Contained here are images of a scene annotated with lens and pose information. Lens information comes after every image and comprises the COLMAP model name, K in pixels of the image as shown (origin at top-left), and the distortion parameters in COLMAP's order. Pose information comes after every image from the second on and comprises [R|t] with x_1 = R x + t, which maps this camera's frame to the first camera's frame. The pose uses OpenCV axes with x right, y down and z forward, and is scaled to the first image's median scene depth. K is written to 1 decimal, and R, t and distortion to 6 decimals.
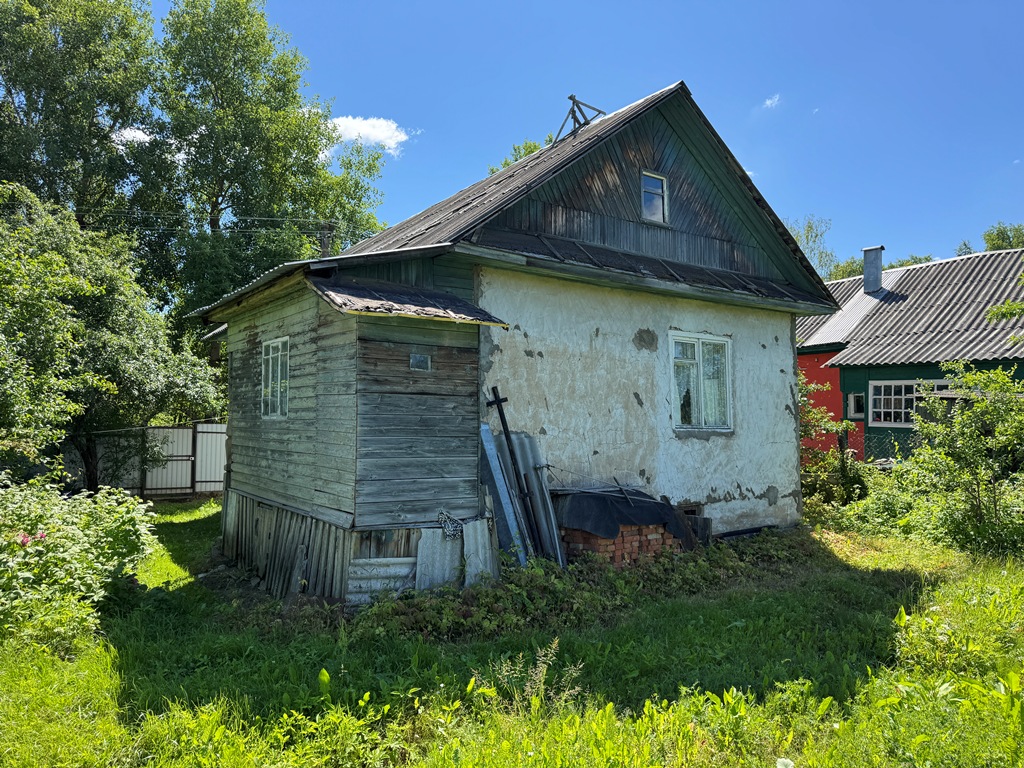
lens RADIAL K [[724.4, 0, 512.3], [0, 724.4, 388.5], [0, 0, 1]] dist [0.073064, -0.082156]
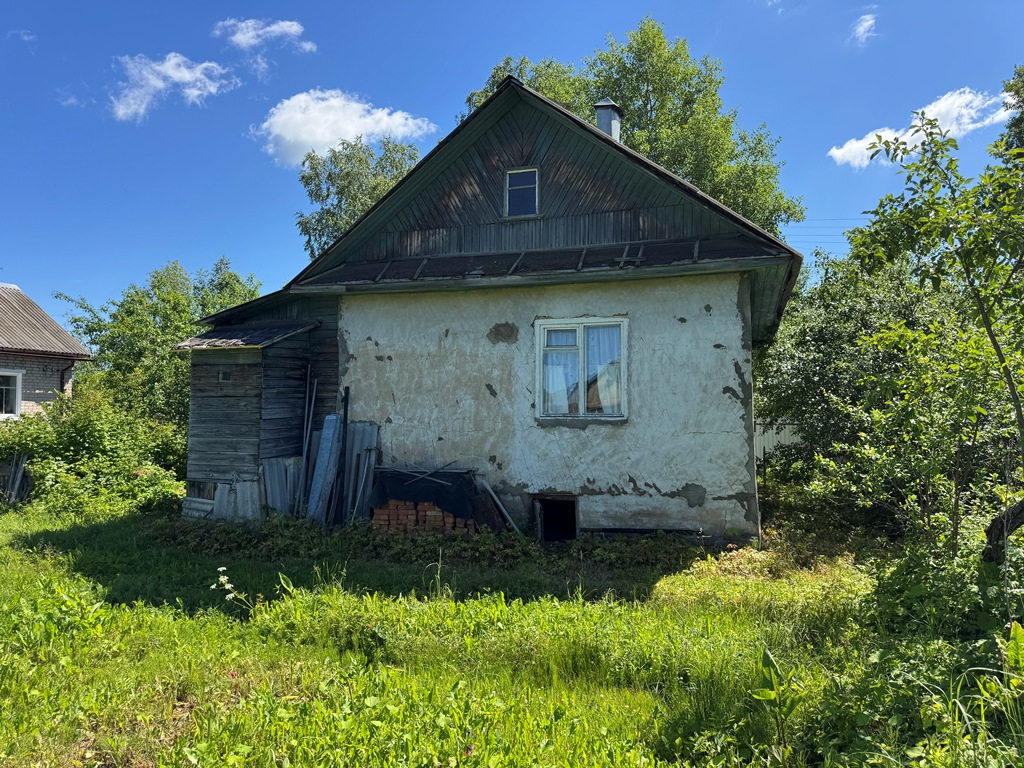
lens RADIAL K [[724.4, 0, 512.3], [0, 724.4, 388.5], [0, 0, 1]] dist [0.073064, -0.082156]
pose [[0.613698, -0.036666, -0.788689, 1.042273], [0.048781, 0.998774, -0.008474, 0.023156], [0.788032, -0.033273, 0.614734, 0.370918]]
